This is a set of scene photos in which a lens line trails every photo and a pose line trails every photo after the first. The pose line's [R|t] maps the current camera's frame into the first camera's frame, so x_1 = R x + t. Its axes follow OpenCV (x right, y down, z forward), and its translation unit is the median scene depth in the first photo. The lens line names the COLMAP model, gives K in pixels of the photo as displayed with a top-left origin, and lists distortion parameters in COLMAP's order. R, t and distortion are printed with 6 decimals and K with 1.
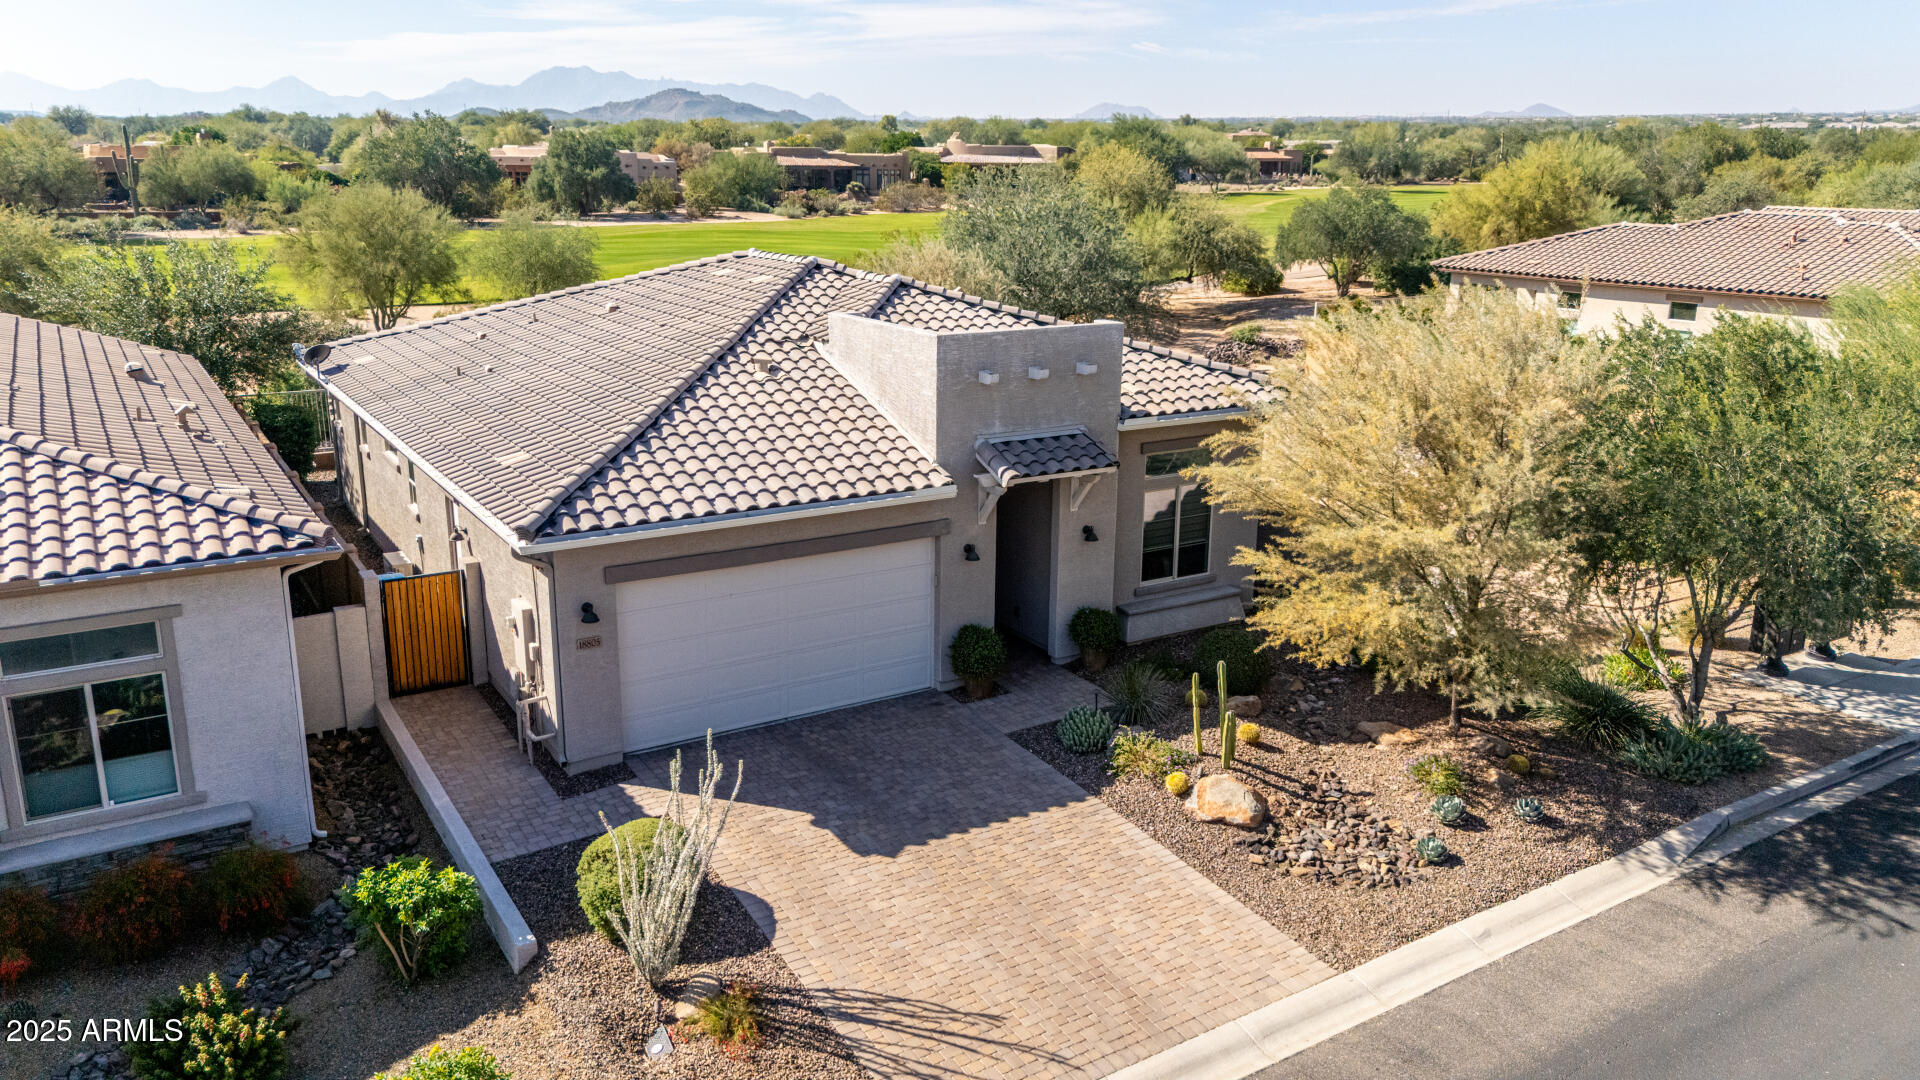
lens RADIAL K [[1411.2, 0, 961.2], [0, 1411.2, 543.6], [0, 0, 1]] dist [0.077215, -0.075387]
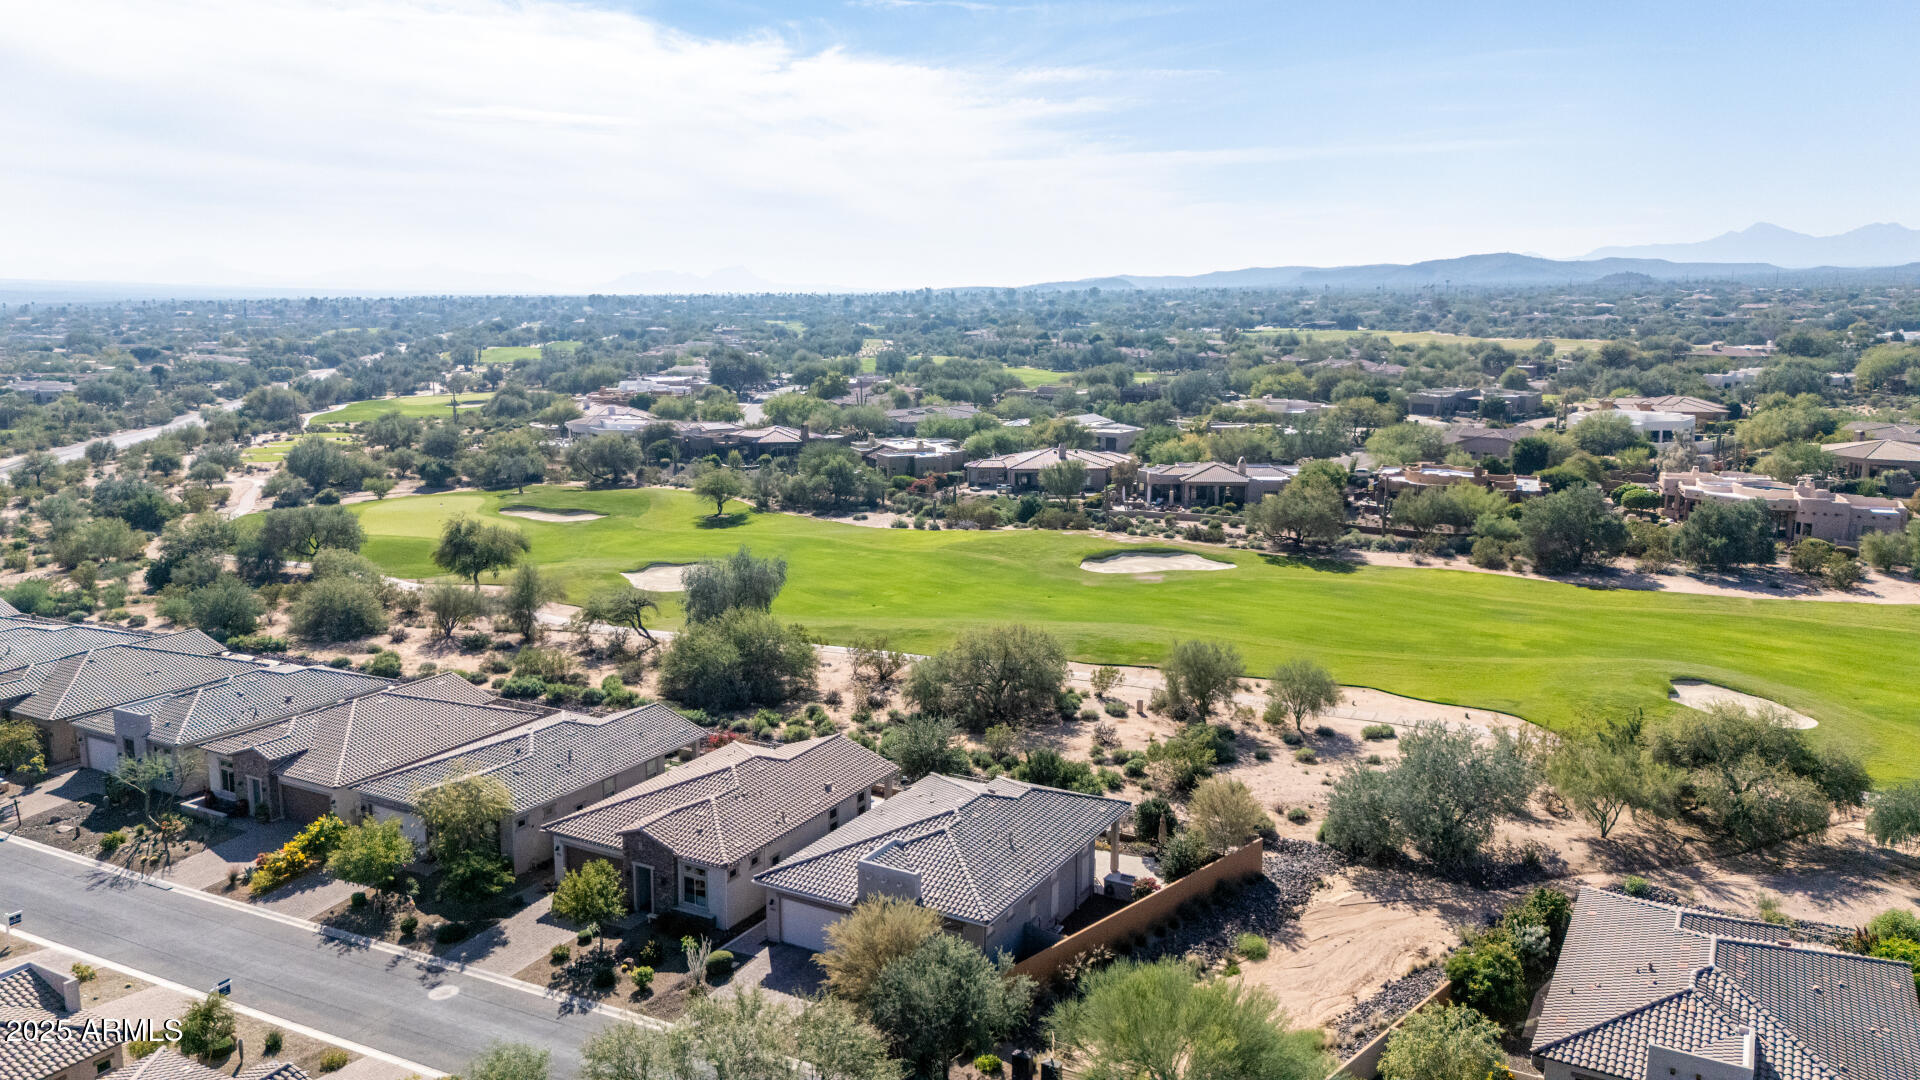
lens RADIAL K [[1411.2, 0, 958.6], [0, 1411.2, 528.6], [0, 0, 1]] dist [0.077215, -0.075387]
pose [[0.484010, 0.141490, -0.863548, 3.178487], [-0.230083, 0.972696, 0.030414, -1.172507], [0.844273, 0.183967, 0.503349, -0.738488]]
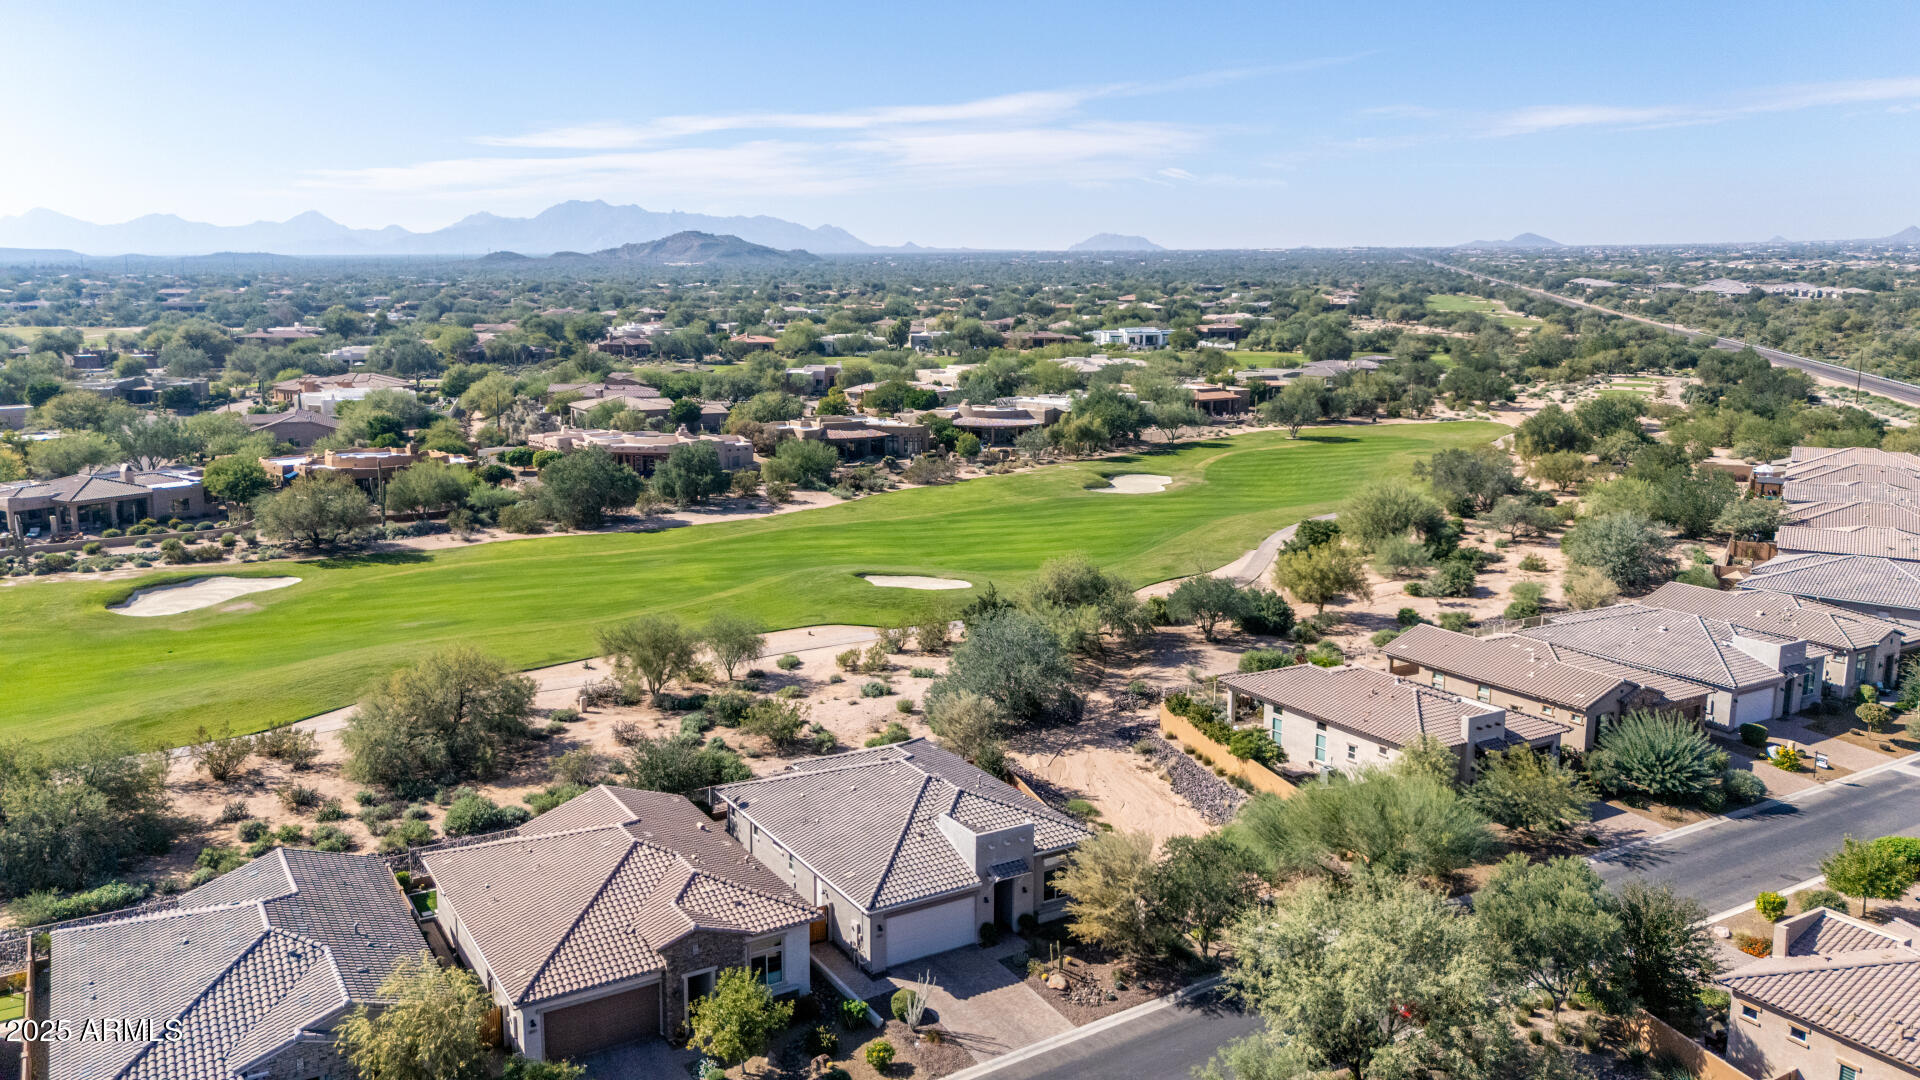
lens RADIAL K [[1411.2, 0, 964.9], [0, 1411.2, 541.9], [0, 0, 1]] dist [0.077215, -0.075387]
pose [[0.999996, -0.002632, -0.000329, -0.043115], [0.002595, 0.996389, -0.084865, -0.590660], [0.000551, 0.084864, 0.996392, -2.533003]]
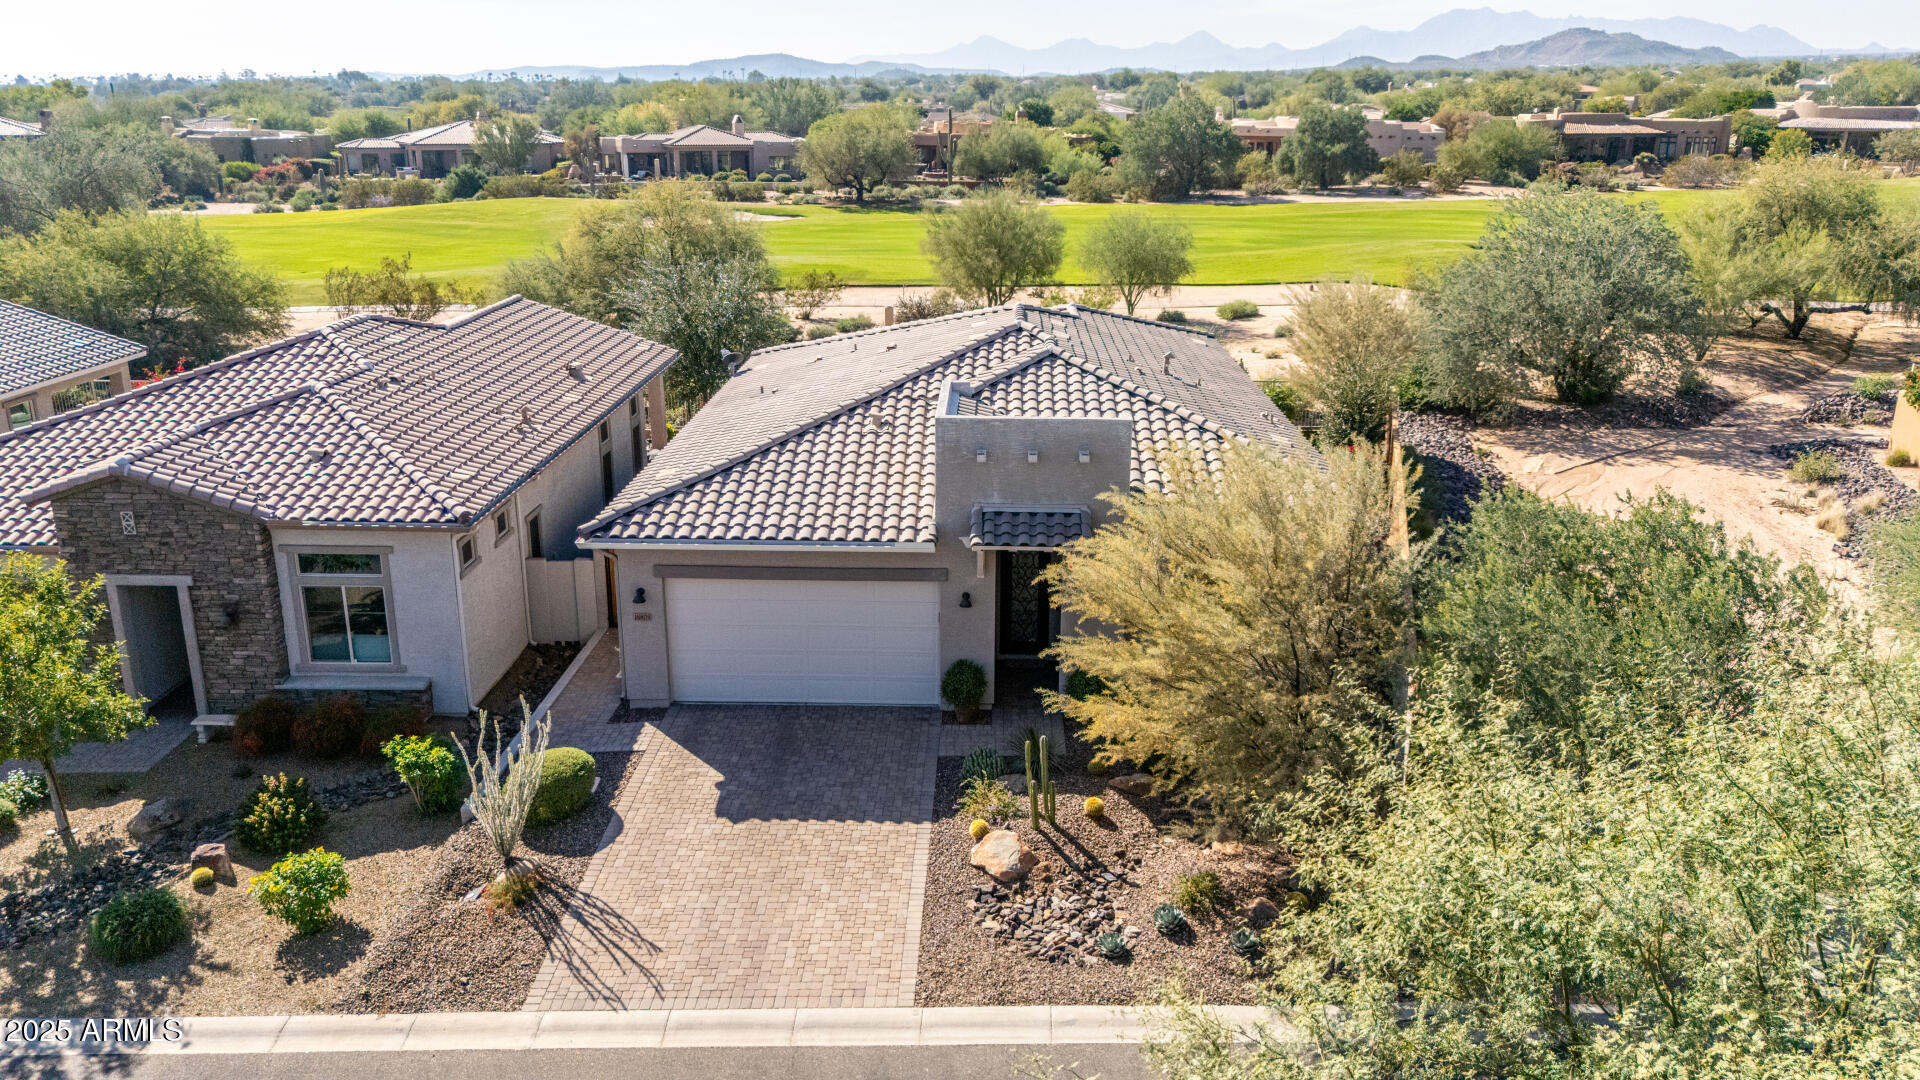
lens RADIAL K [[1411.2, 0, 959.4], [0, 1411.2, 537.8], [0, 0, 1]] dist [0.077215, -0.075387]
pose [[0.836796, 0.158633, -0.524031, 0.680775], [-0.142524, 0.987223, 0.071260, -0.142714], [0.528640, 0.015057, 0.848713, -0.005021]]
